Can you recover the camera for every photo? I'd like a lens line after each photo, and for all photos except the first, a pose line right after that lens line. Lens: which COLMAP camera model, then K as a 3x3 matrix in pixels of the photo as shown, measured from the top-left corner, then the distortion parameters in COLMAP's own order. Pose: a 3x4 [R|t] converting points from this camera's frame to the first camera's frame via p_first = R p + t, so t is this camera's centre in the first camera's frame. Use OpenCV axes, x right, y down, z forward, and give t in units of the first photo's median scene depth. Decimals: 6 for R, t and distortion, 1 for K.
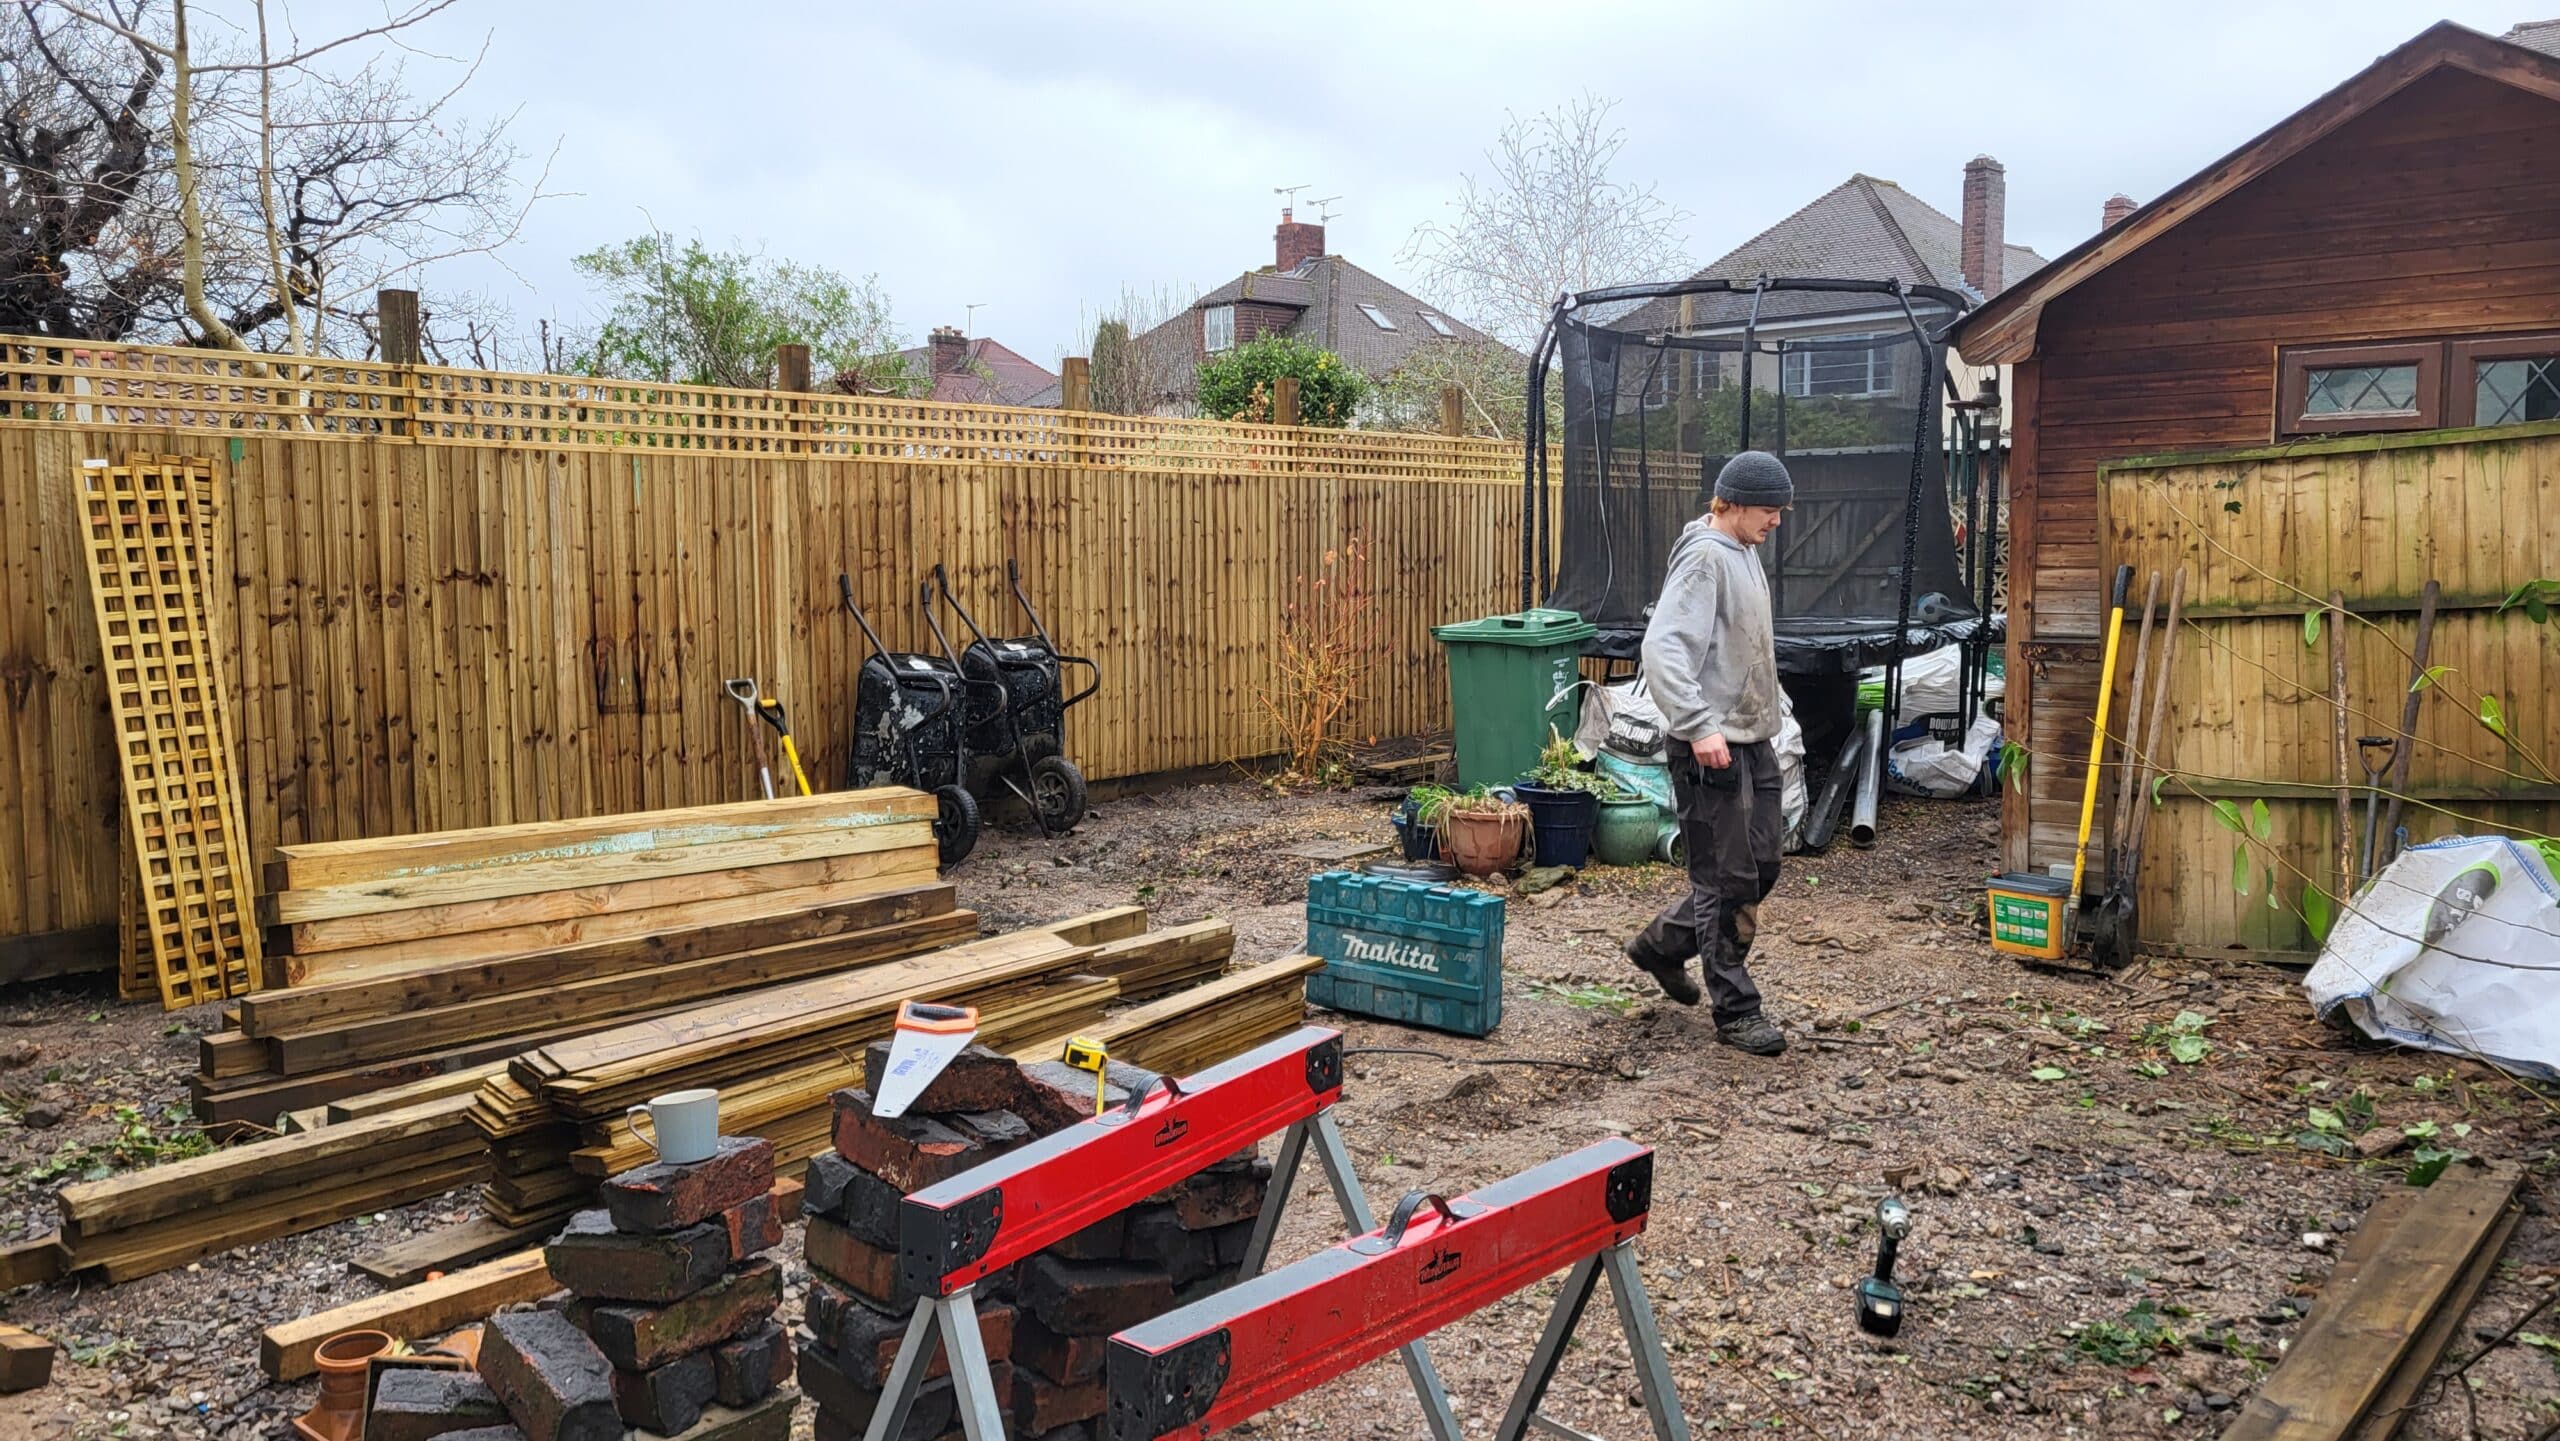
lens RADIAL K [[1932.1, 0, 1275.8], [0, 1932.1, 699.4], [0, 0, 1]] dist [0.064107, -0.028865]
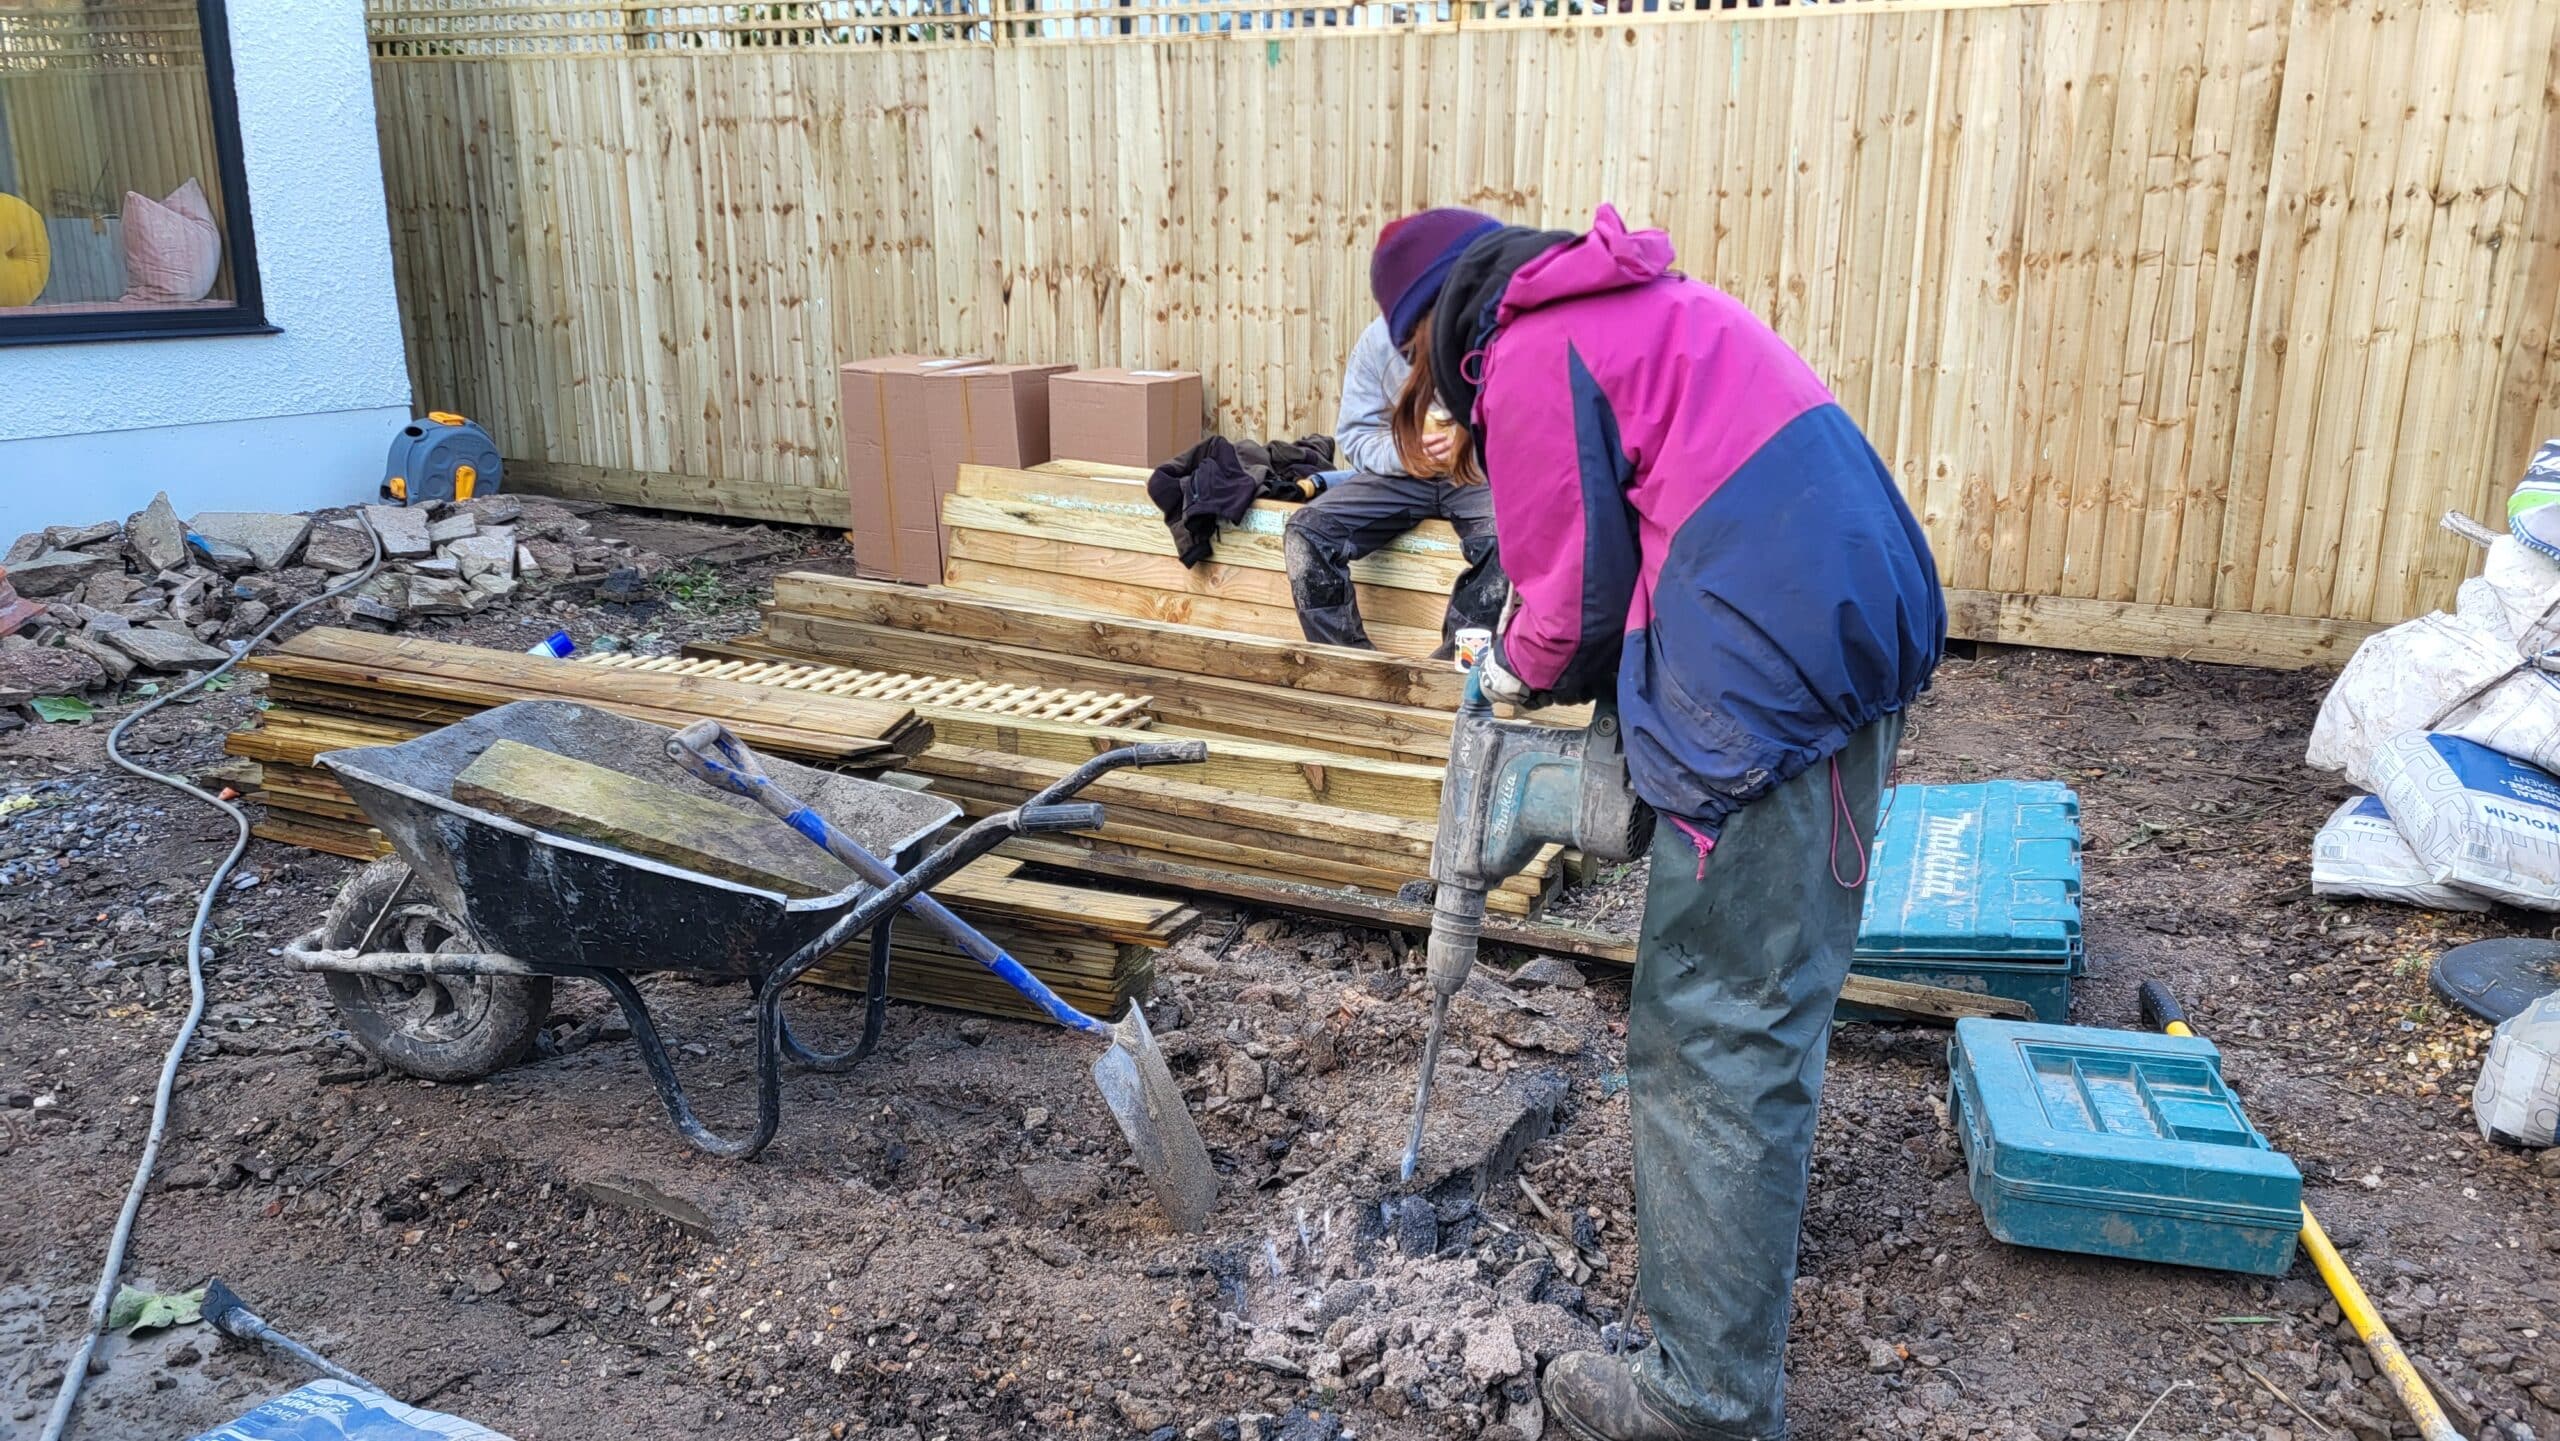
lens RADIAL K [[1932.1, 0, 1289.8], [0, 1932.1, 728.0], [0, 0, 1]] dist [0.064107, -0.028865]
pose [[0.196265, 0.257453, -0.946149, 0.386974], [-0.088366, 0.965634, 0.244424, -0.035488], [0.976561, 0.035635, 0.212270, 0.694090]]
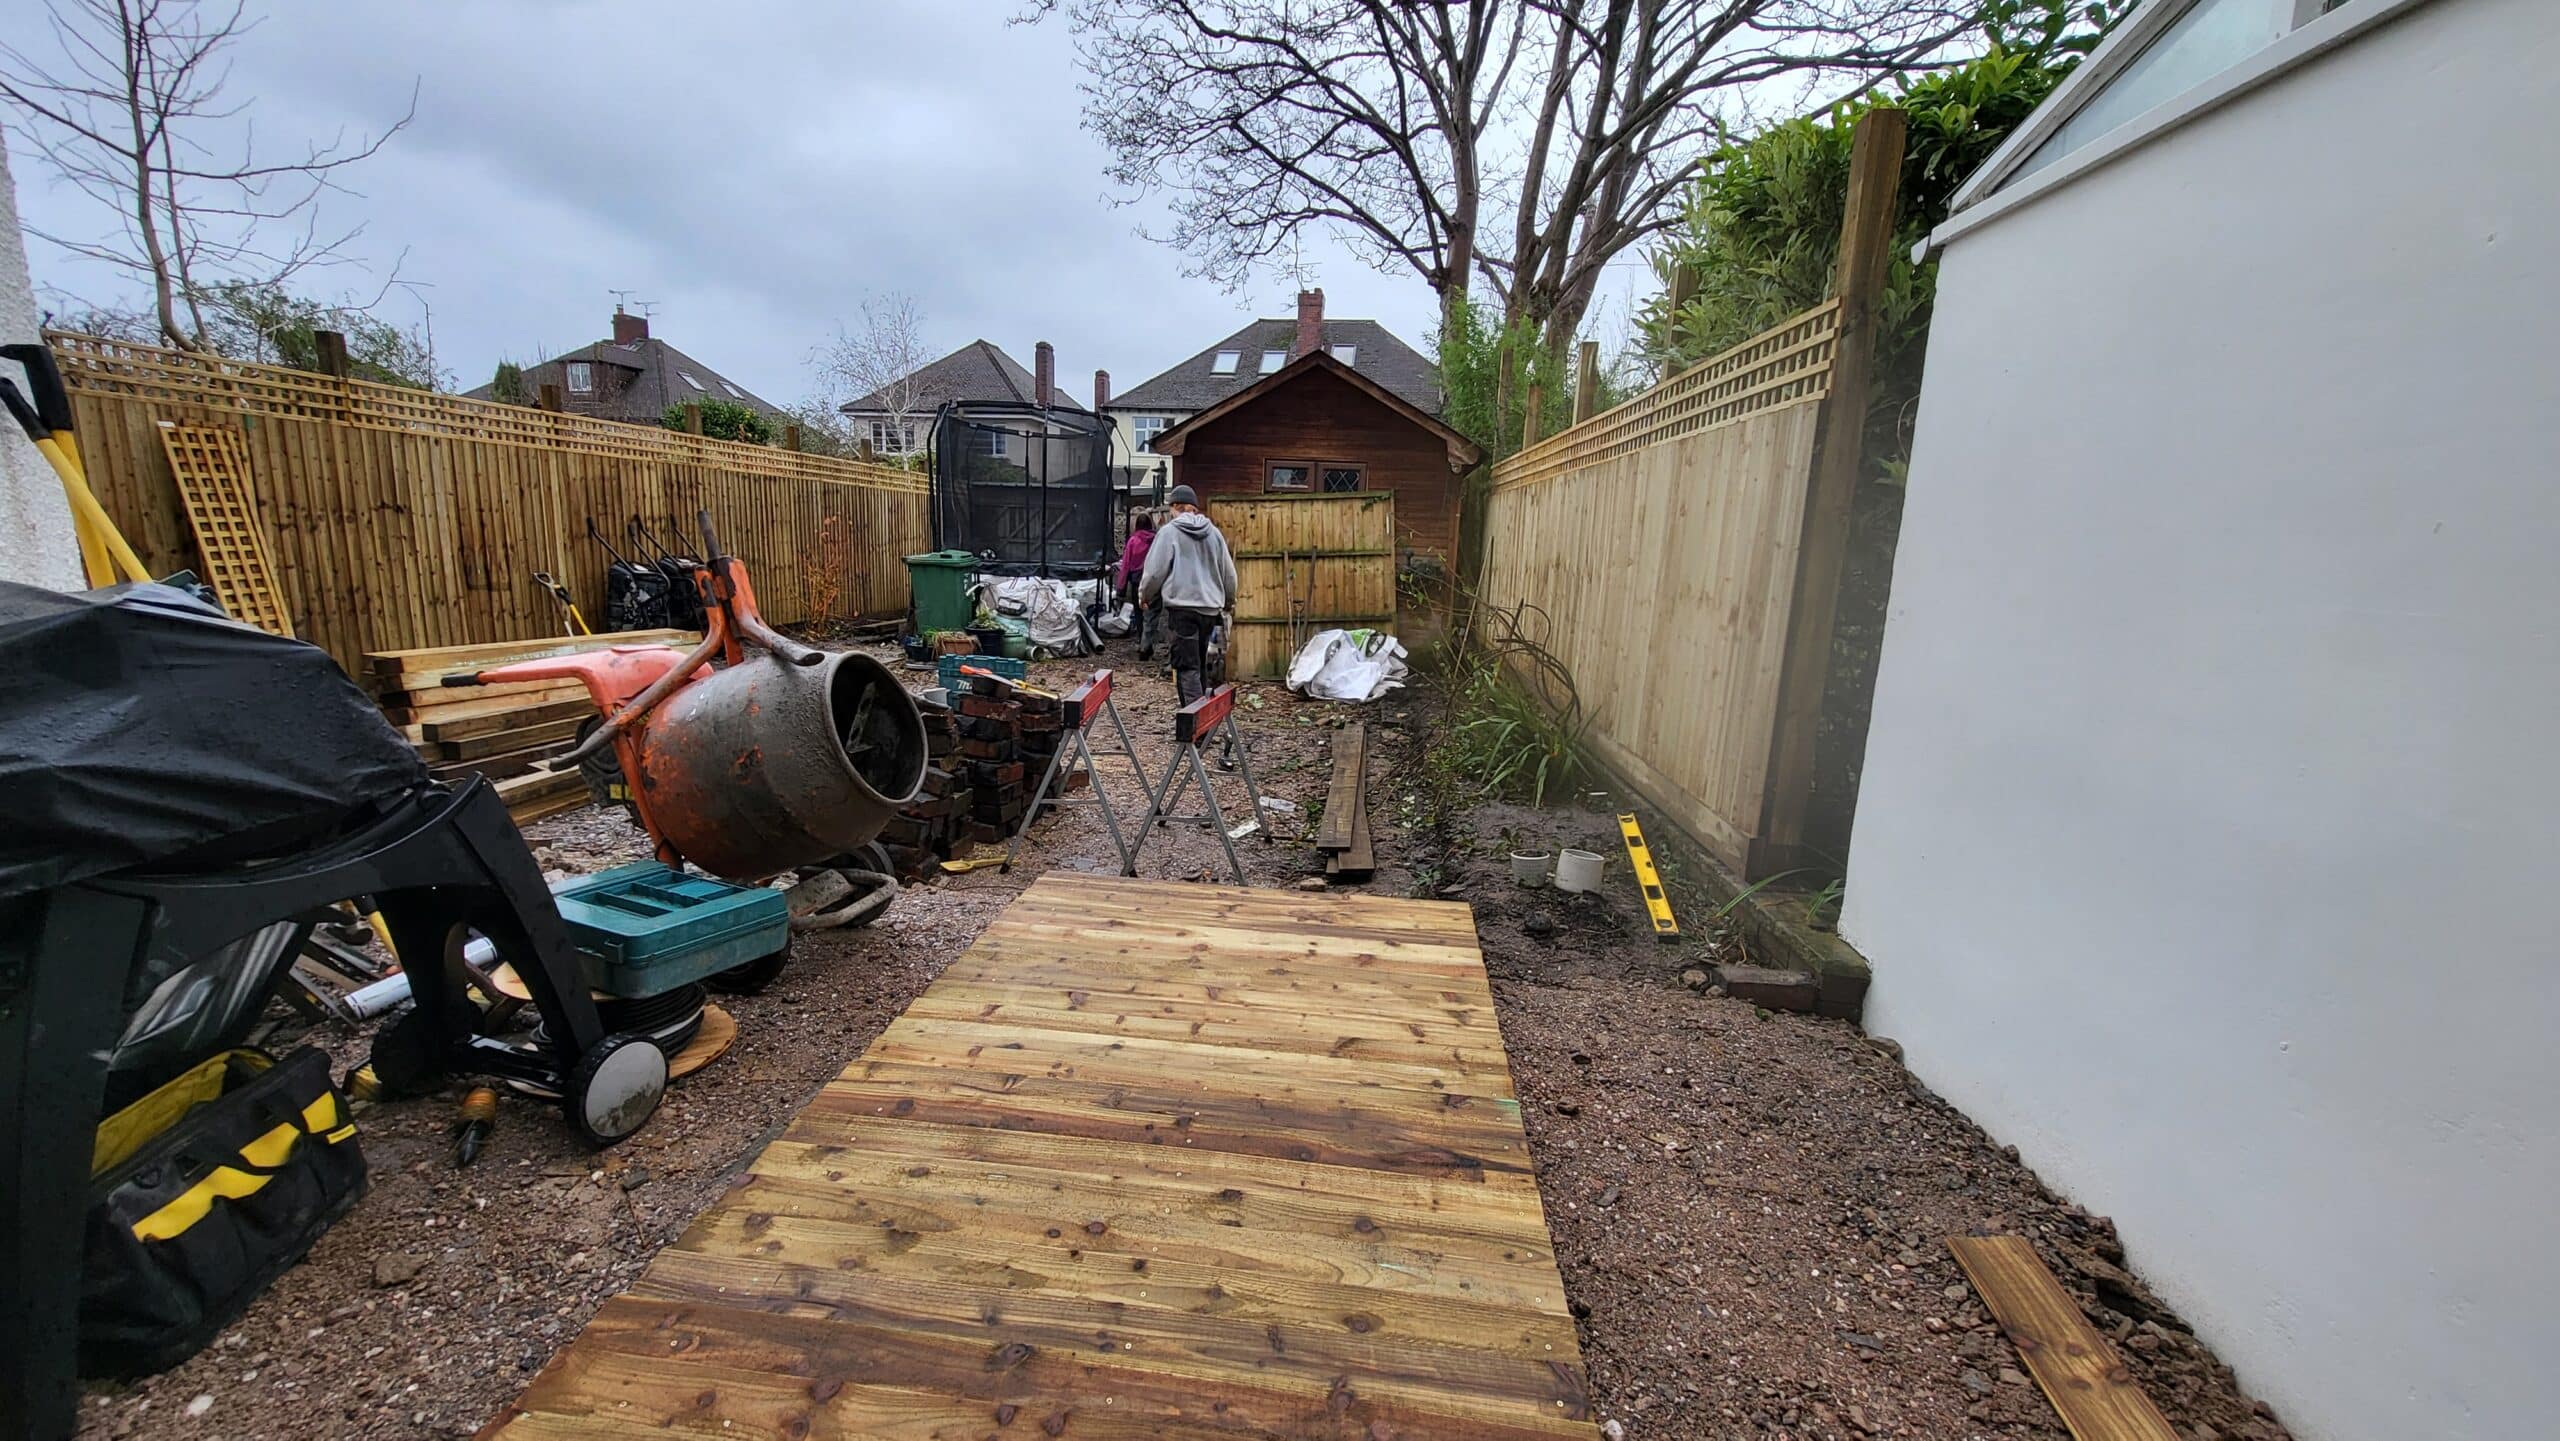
lens RADIAL K [[1011.7, 0, 1263.5], [0, 1011.7, 745.1], [0, 0, 1]] dist [-0.000998, 0.000401]
pose [[0.832610, -0.073418, 0.548972, -0.257573], [0.003923, 0.991932, 0.126709, 0.033956], [-0.553845, -0.103345, 0.826181, -0.184266]]
